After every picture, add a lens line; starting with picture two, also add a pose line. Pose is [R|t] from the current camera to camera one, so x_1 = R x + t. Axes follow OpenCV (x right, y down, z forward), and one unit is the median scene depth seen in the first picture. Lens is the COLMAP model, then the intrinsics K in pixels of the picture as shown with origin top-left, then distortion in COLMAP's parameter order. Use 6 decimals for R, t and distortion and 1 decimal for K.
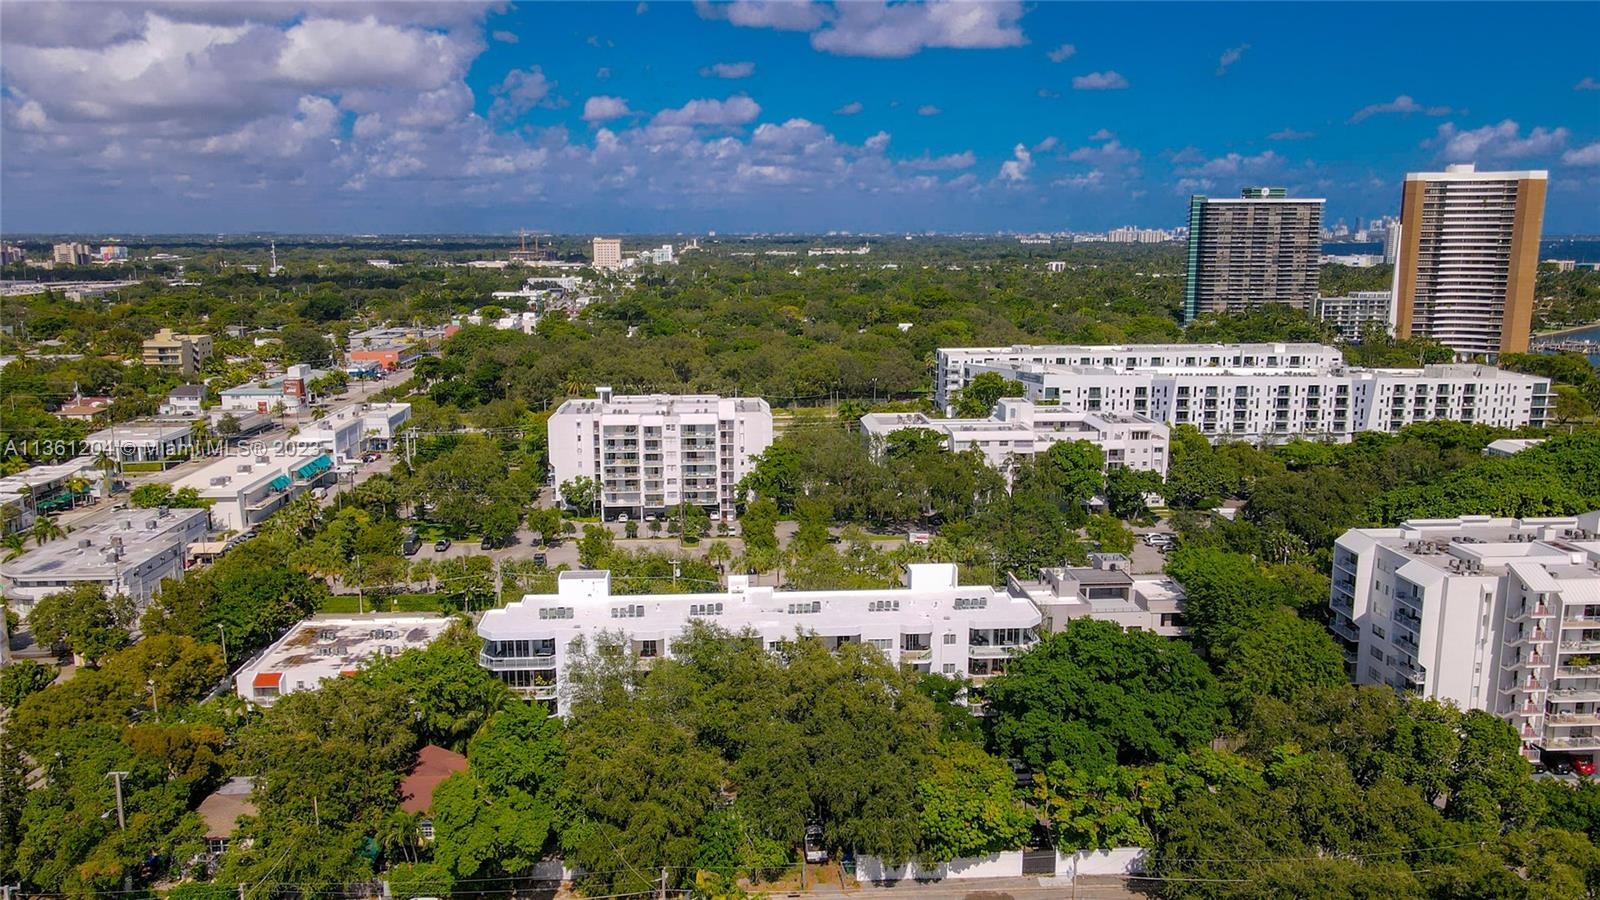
lens RADIAL K [[1186.3, 0, 800.0], [0, 1186.3, 450.0], [0, 0, 1]] dist [0.004556, 0.009436]
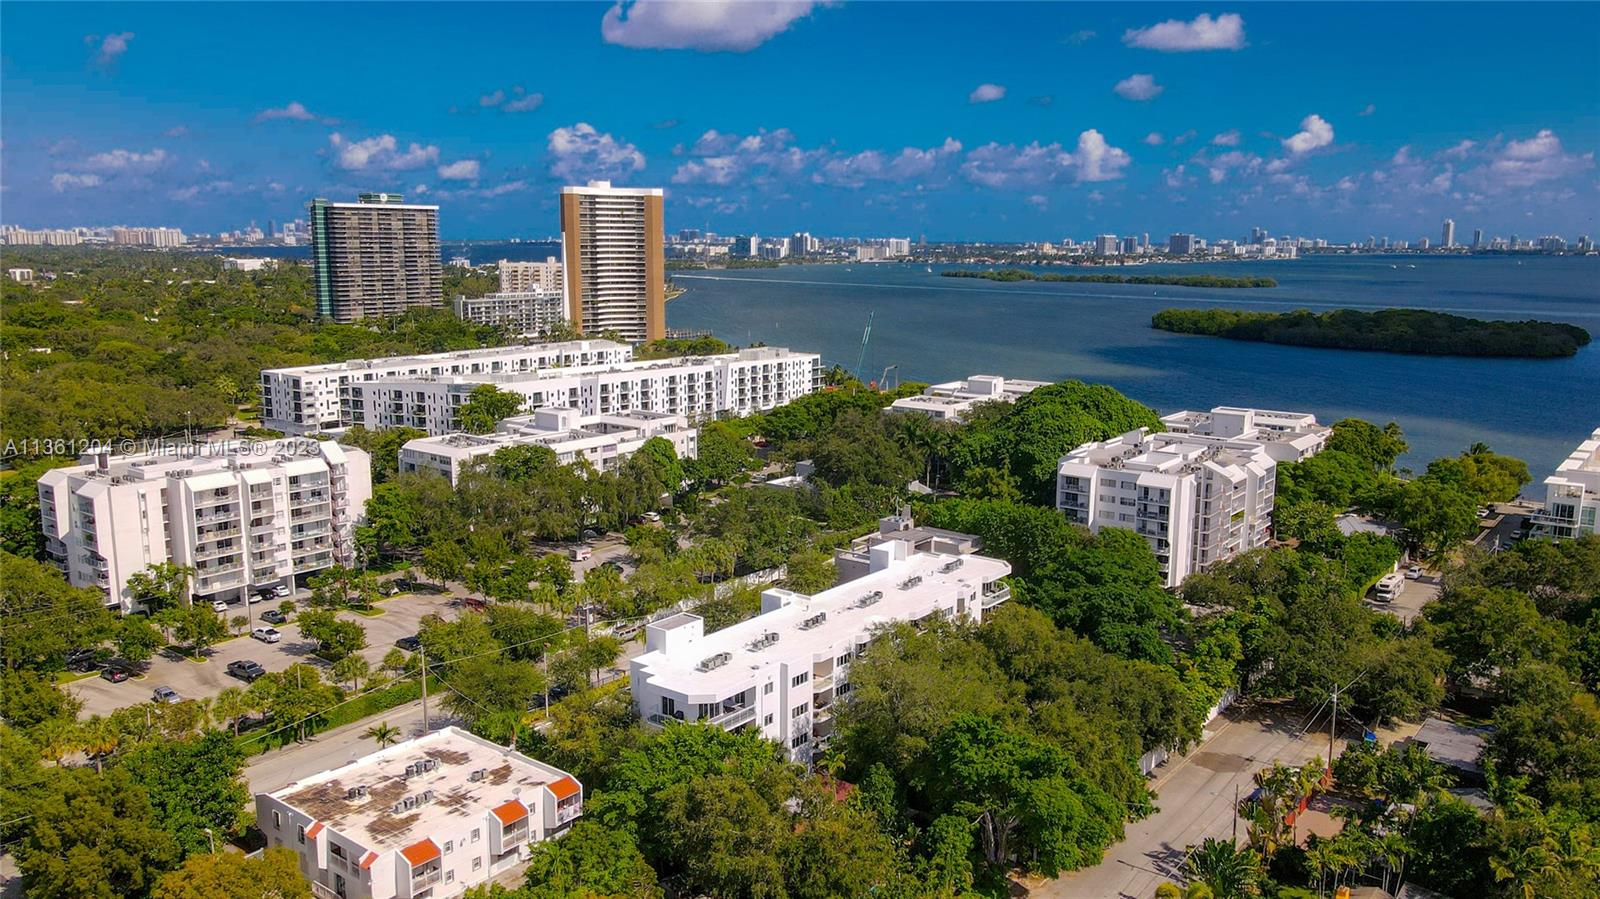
lens RADIAL K [[1208.2, 0, 800.0], [0, 1208.2, 449.5], [0, 0, 1]] dist [0.000541, 0.001110]
pose [[0.663271, -0.125712, 0.737745, -0.368491], [0.129773, 0.990176, 0.052053, -0.028913], [-0.737042, 0.061214, 0.673069, 0.138006]]
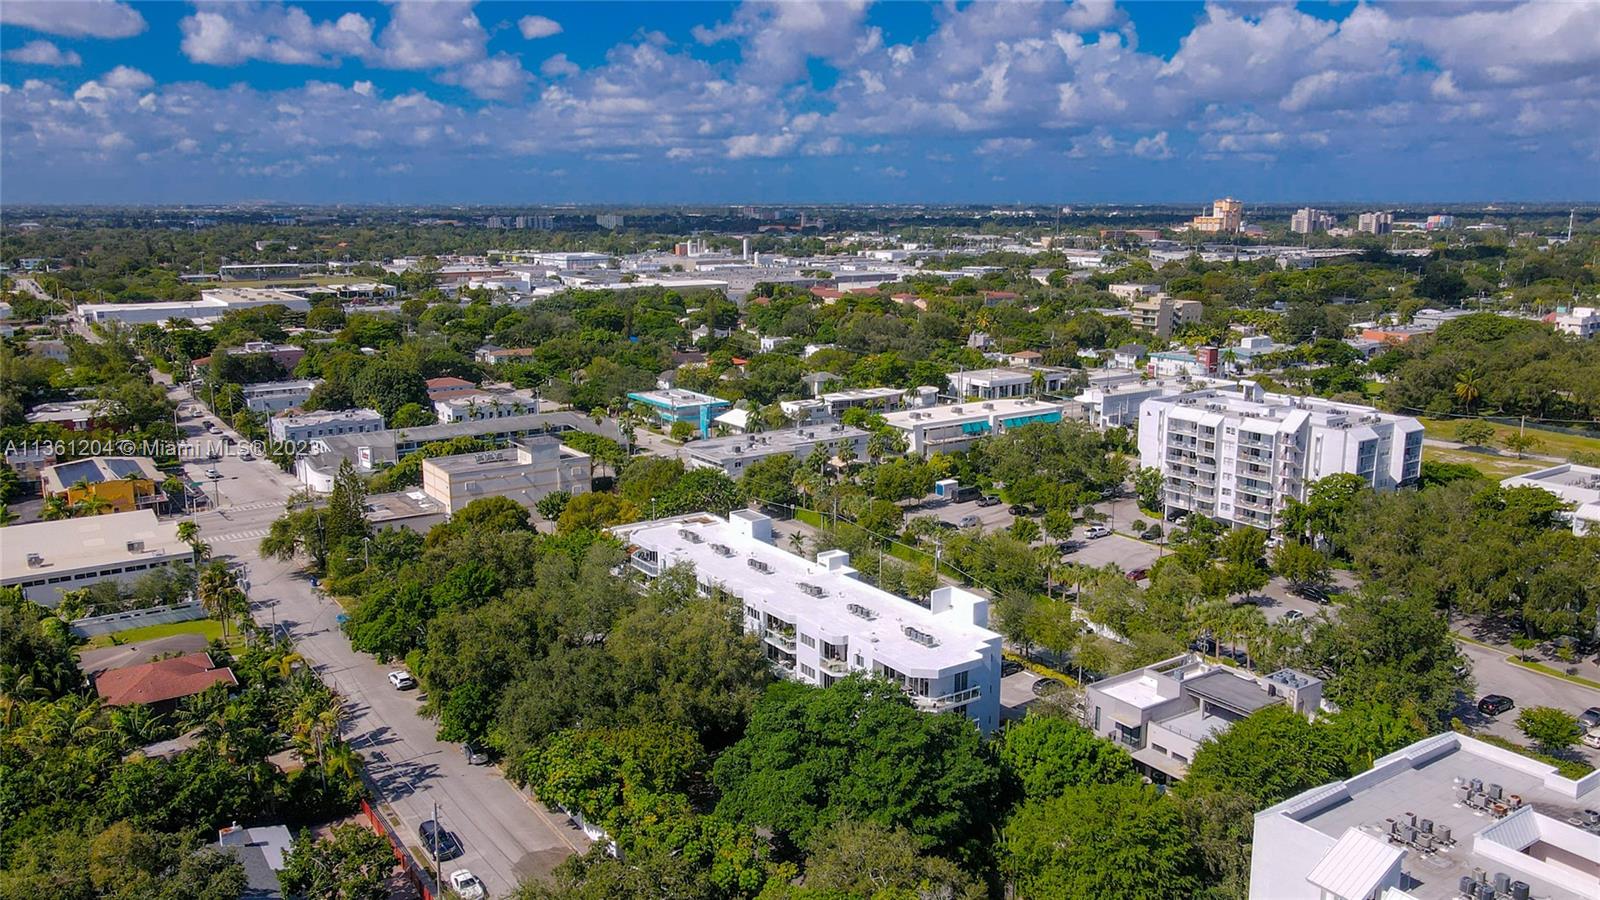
lens RADIAL K [[1190.8, 0, 814.1], [0, 1190.8, 527.9], [0, 0, 1]] dist [0.005457, 0.007773]
pose [[0.516591, 0.226109, -0.825838, 0.368185], [-0.154355, 0.973293, 0.169926, -0.039917], [0.842204, 0.039690, 0.537696, 0.204990]]
